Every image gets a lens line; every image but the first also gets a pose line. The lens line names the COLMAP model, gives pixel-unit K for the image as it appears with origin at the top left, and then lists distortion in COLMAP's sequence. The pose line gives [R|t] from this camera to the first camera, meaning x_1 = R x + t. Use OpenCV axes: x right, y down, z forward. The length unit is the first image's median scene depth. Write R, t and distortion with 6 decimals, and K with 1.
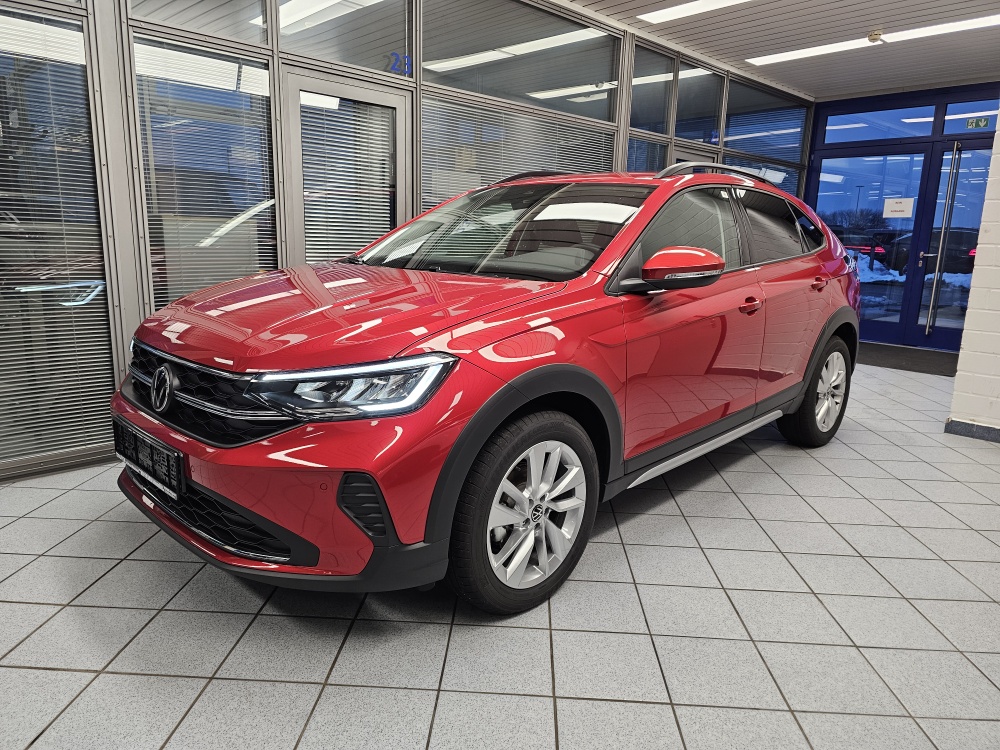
lens RADIAL K [[678.2, 0, 500.3], [0, 678.2, 369.8], [0, 0, 1]] dist [0.042299, -0.041946]
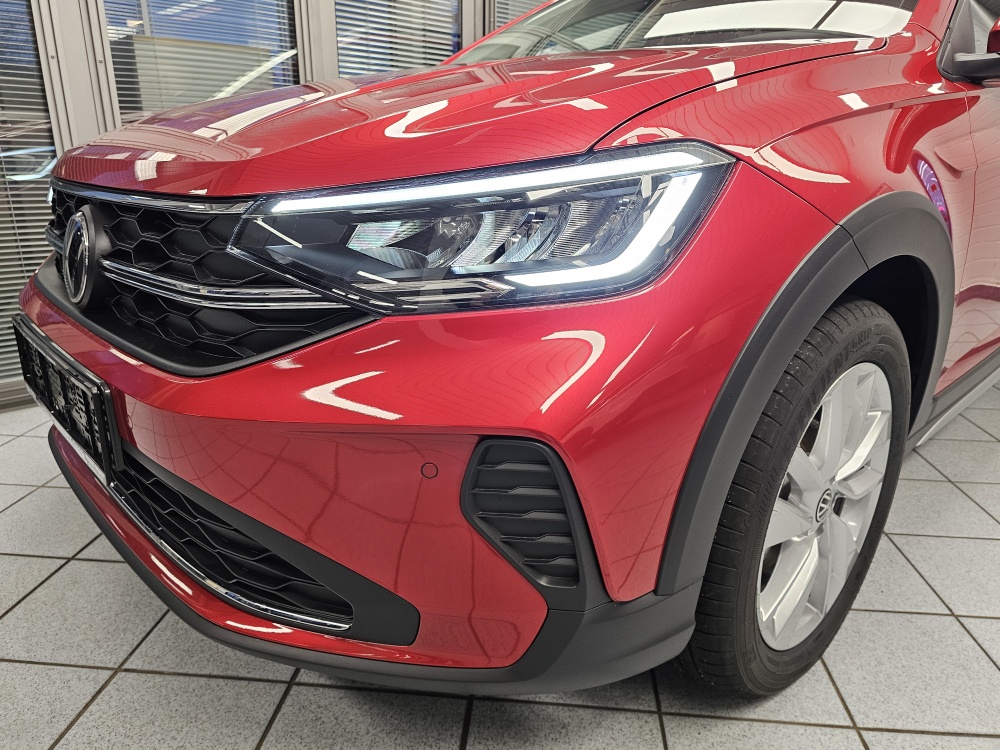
lens RADIAL K [[678.2, 0, 500.3], [0, 678.2, 369.8], [0, 0, 1]] dist [0.042299, -0.041946]
pose [[0.998856, -0.005495, -0.047502, -0.186054], [0.010653, 0.993982, 0.109022, 0.063578], [0.046617, -0.109403, 0.992904, 0.568443]]
